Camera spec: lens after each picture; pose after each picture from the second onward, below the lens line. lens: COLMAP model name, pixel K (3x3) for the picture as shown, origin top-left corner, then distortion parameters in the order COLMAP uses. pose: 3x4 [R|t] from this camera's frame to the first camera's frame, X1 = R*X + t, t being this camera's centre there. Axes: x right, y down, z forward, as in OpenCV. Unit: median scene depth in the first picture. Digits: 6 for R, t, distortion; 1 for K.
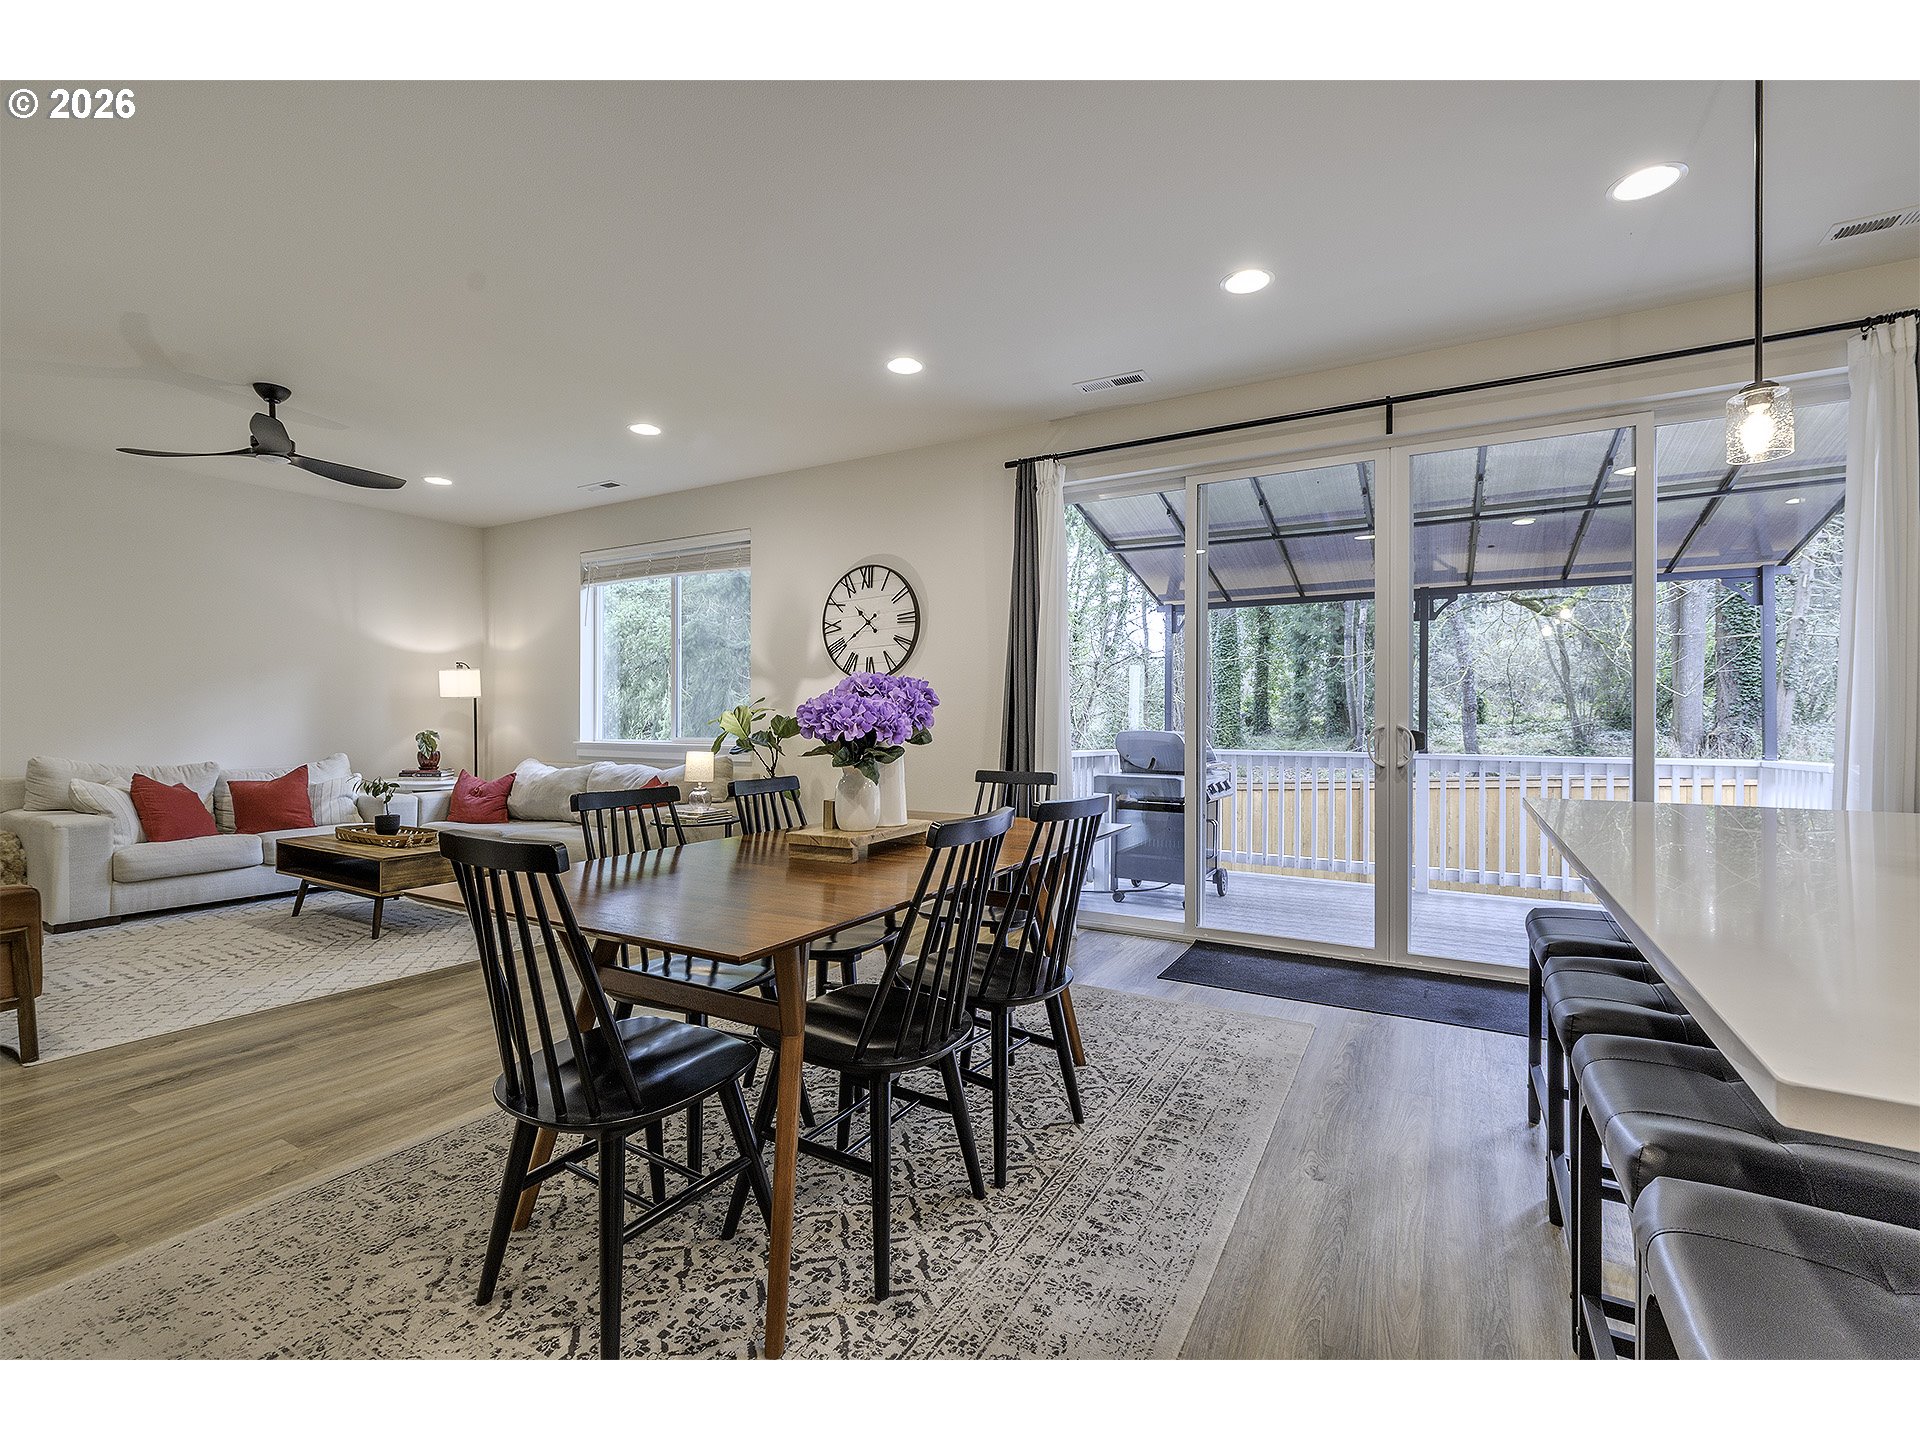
lens RADIAL K [[841.8, 0, 957.2], [0, 841.8, 710.3], [0, 0, 1]] dist [-0.002076, -0.000424]
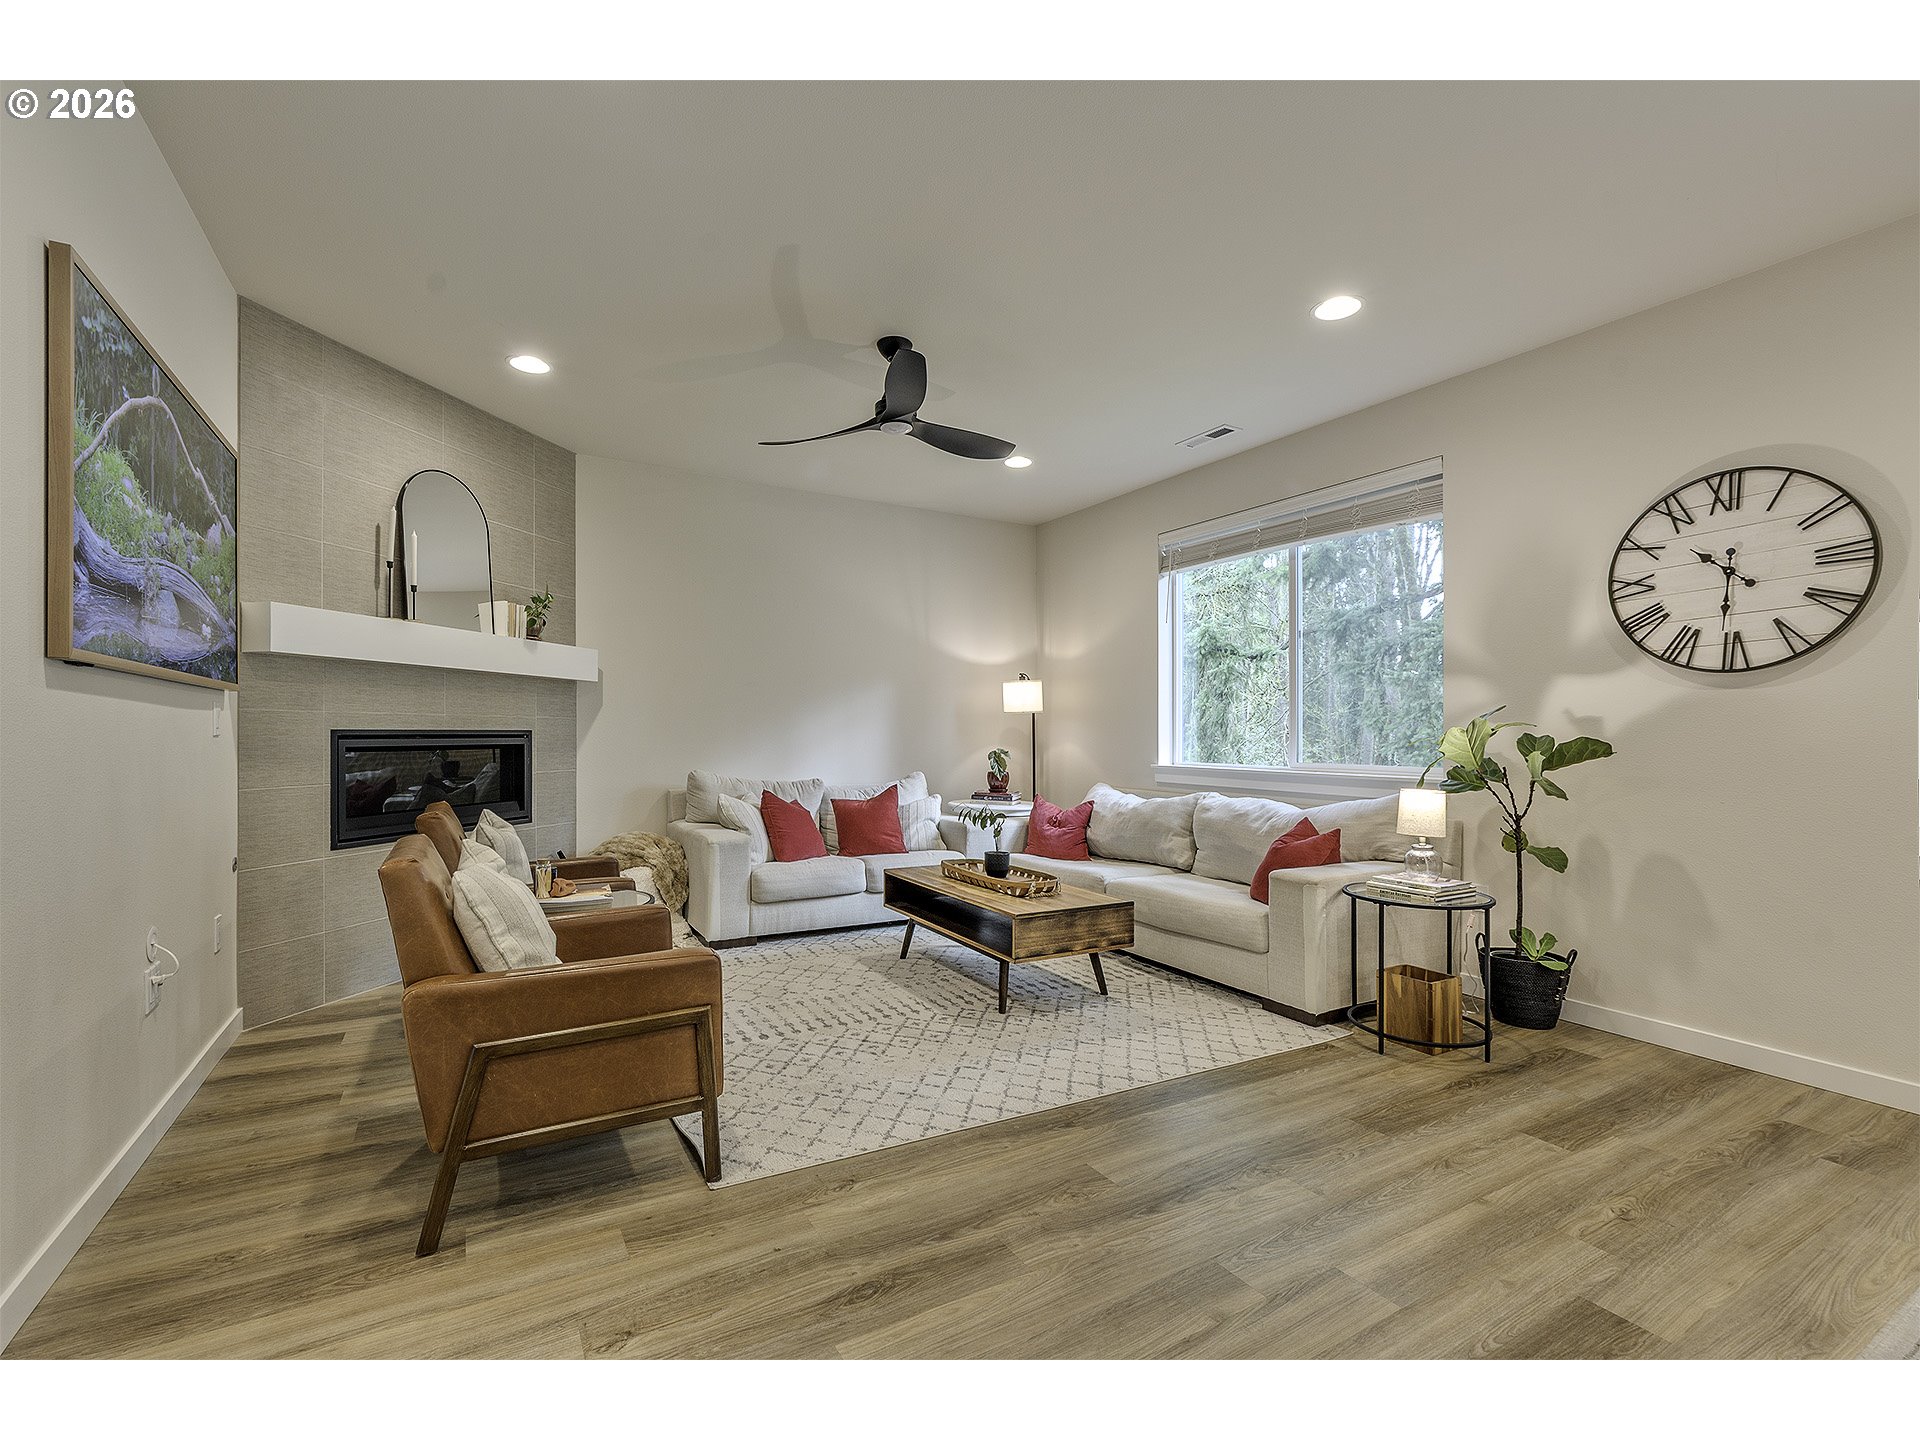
lens RADIAL K [[847.3, 0, 919.9], [0, 847.3, 733.2], [0, 0, 1]] dist [-0.002012, -0.000167]
pose [[0.850884, 0.003137, -0.525343, -0.270254], [0.000262, 0.999980, 0.006396, 0.001652], [0.525353, -0.005580, 0.850866, 0.222637]]
